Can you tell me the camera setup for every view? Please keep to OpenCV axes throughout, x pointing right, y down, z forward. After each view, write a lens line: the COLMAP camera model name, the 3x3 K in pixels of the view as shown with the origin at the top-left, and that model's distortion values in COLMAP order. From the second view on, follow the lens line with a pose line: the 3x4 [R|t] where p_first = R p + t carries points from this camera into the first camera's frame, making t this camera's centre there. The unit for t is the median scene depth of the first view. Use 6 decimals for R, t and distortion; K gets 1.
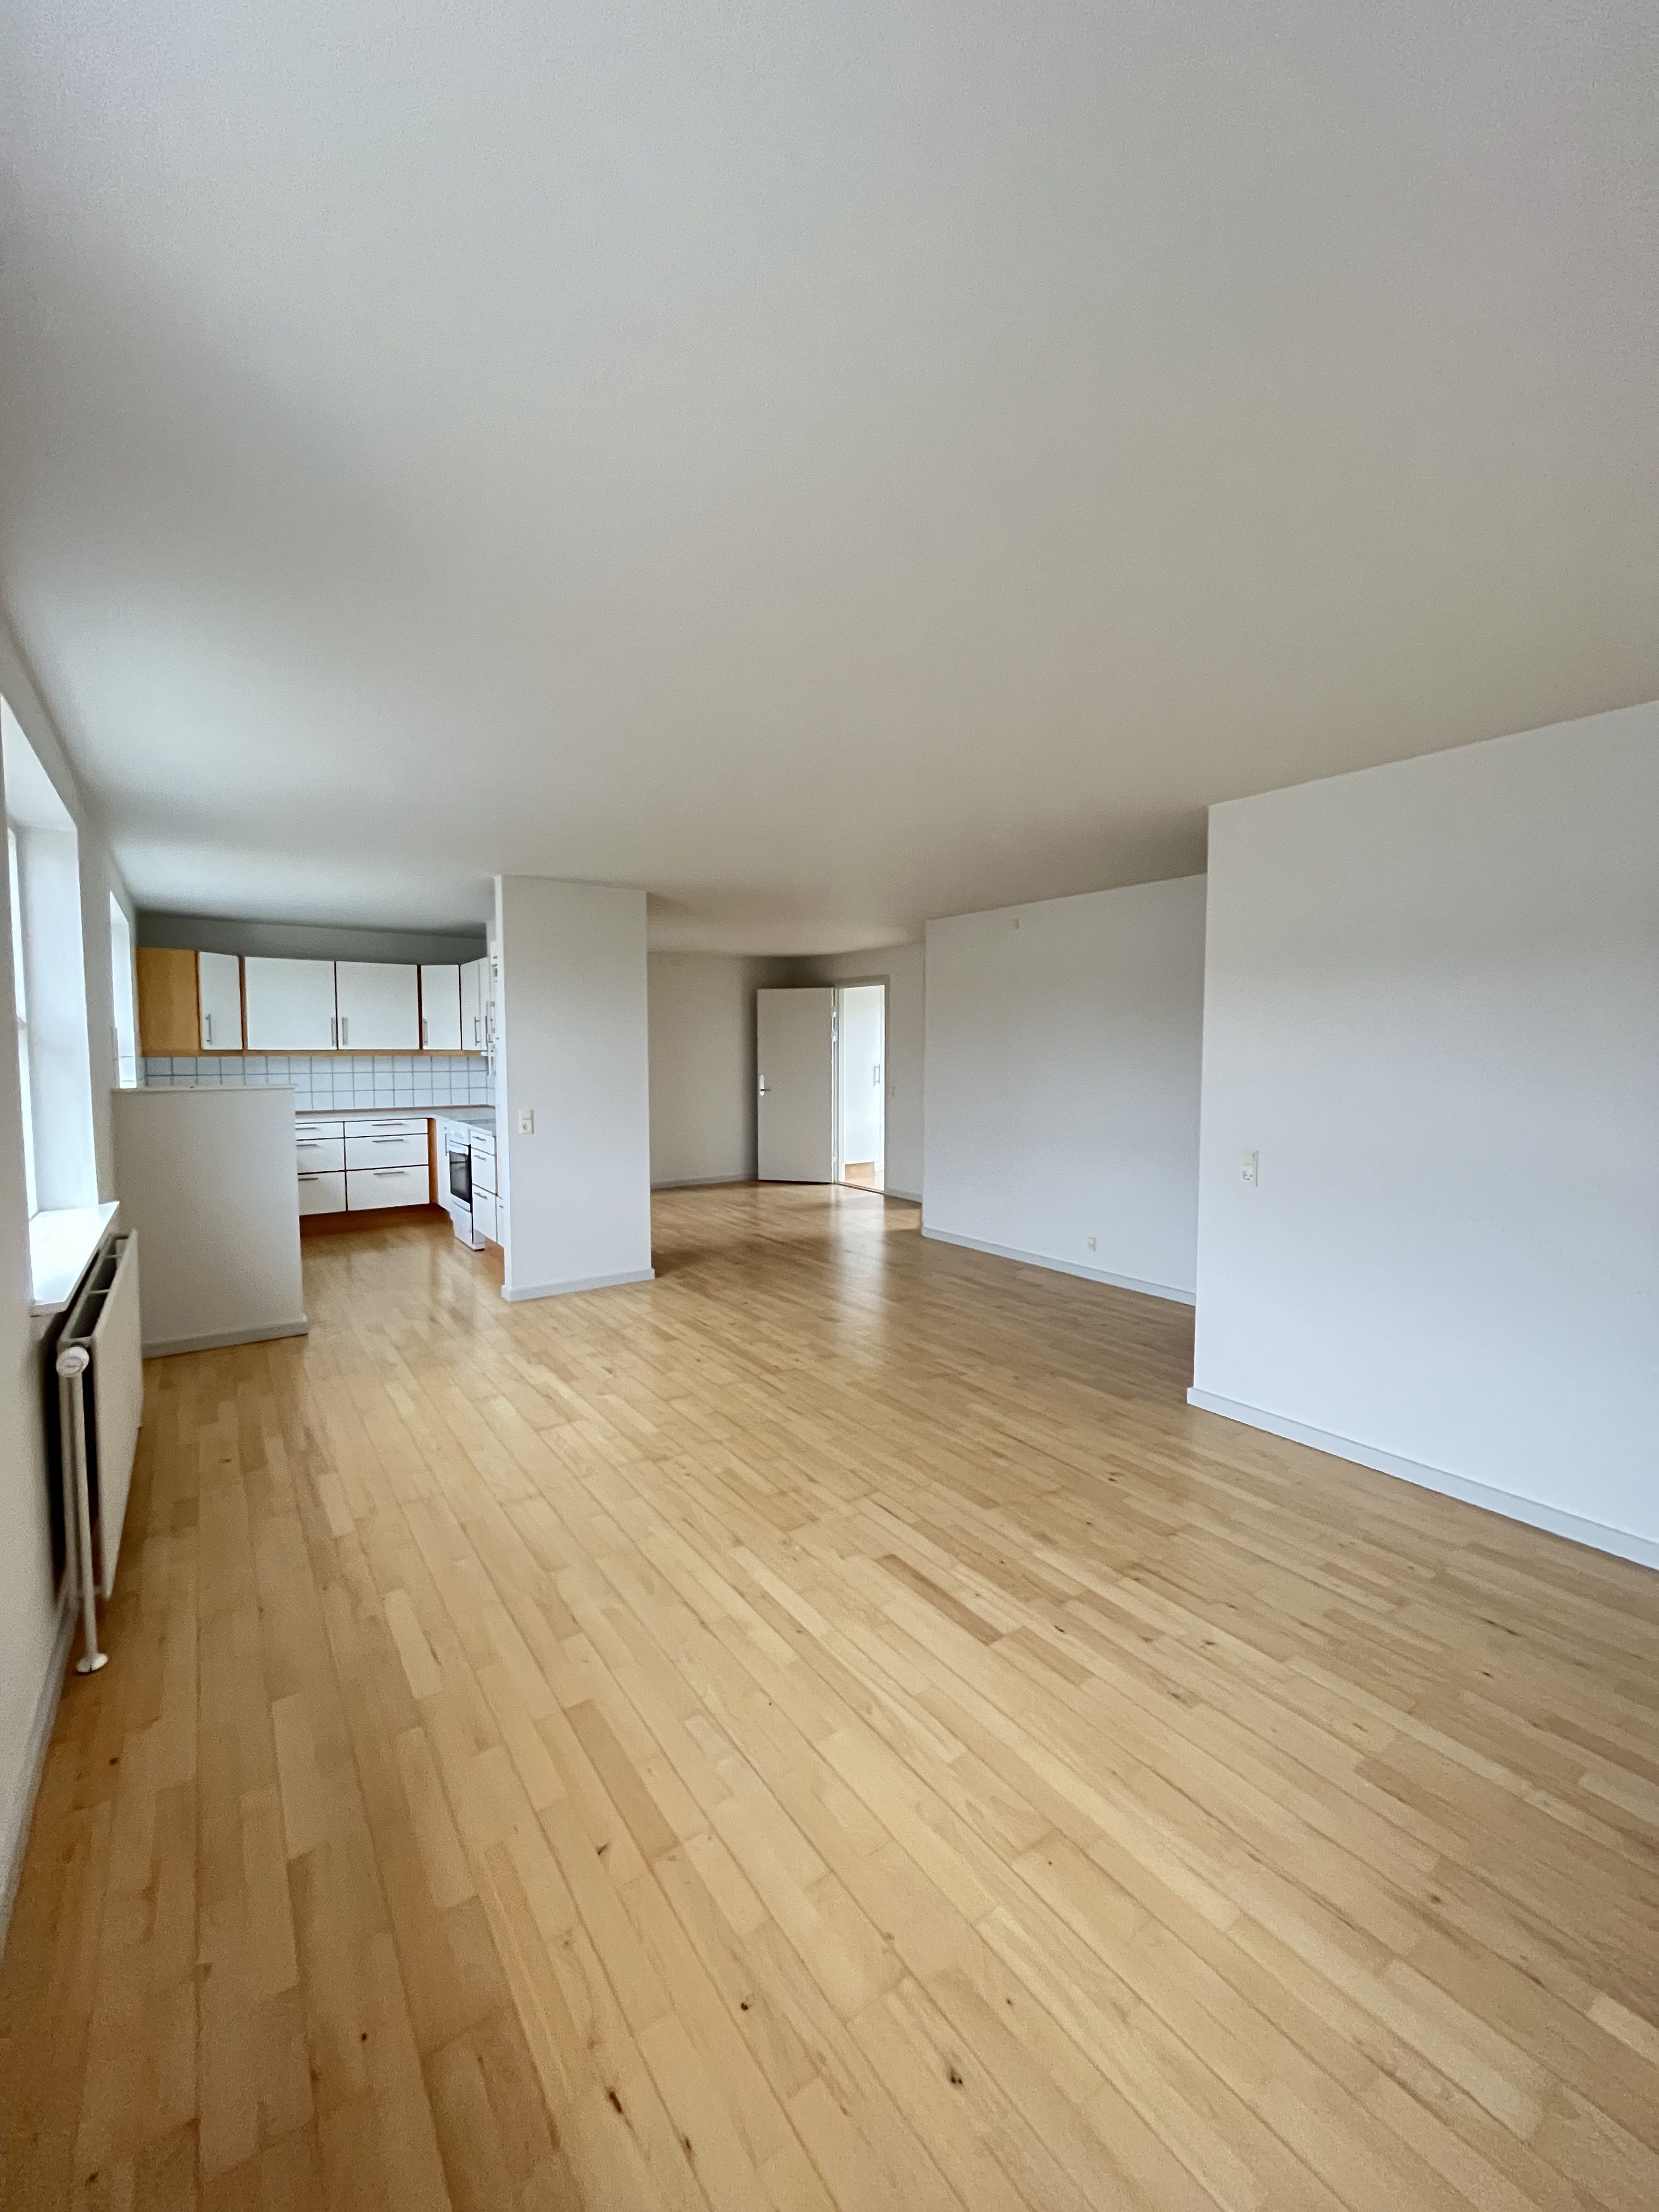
lens RADIAL K [[890.8, 0, 829.5], [0, 890.8, 1106.0], [0, 0, 1]] dist [-0.000298, 0.000458]
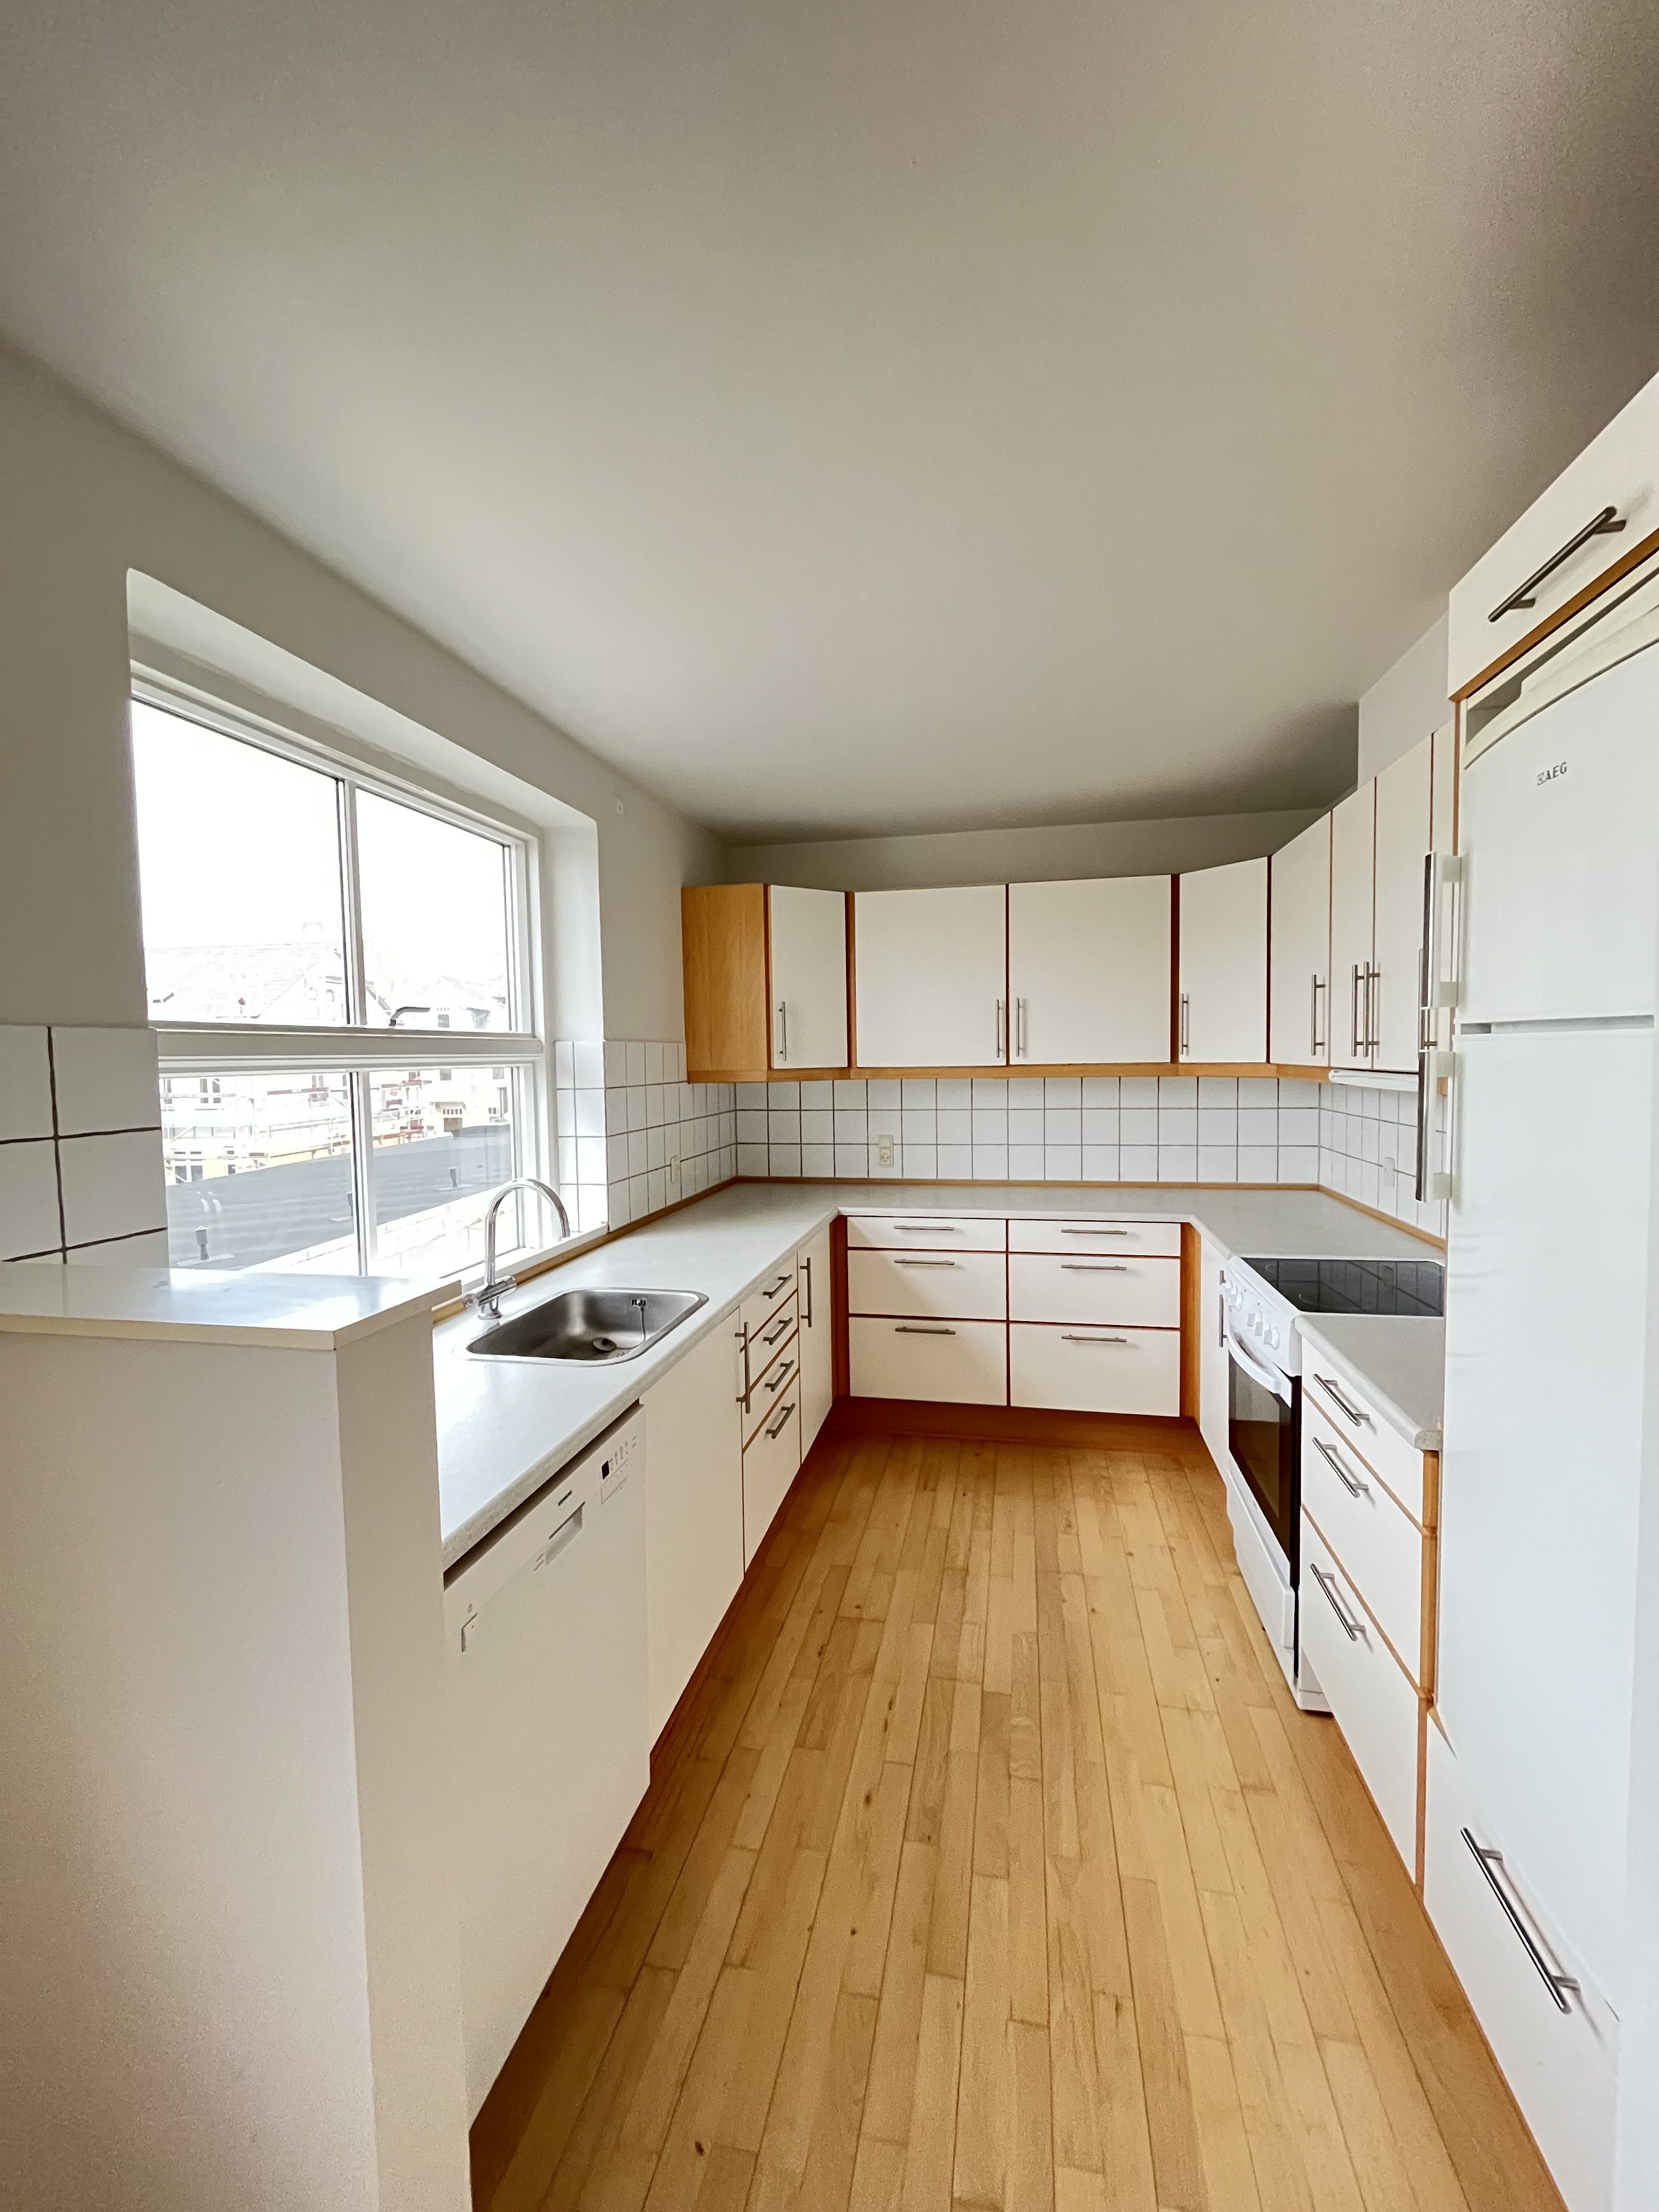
lens RADIAL K [[890.8, 0, 829.5], [0, 890.8, 1106.0], [0, 0, 1]] dist [-0.000298, 0.000458]
pose [[0.678714, 0.029667, -0.733803, -0.265003], [-0.030798, 0.999455, 0.011921, -0.044911], [0.733756, 0.014509, 0.679258, 0.611058]]
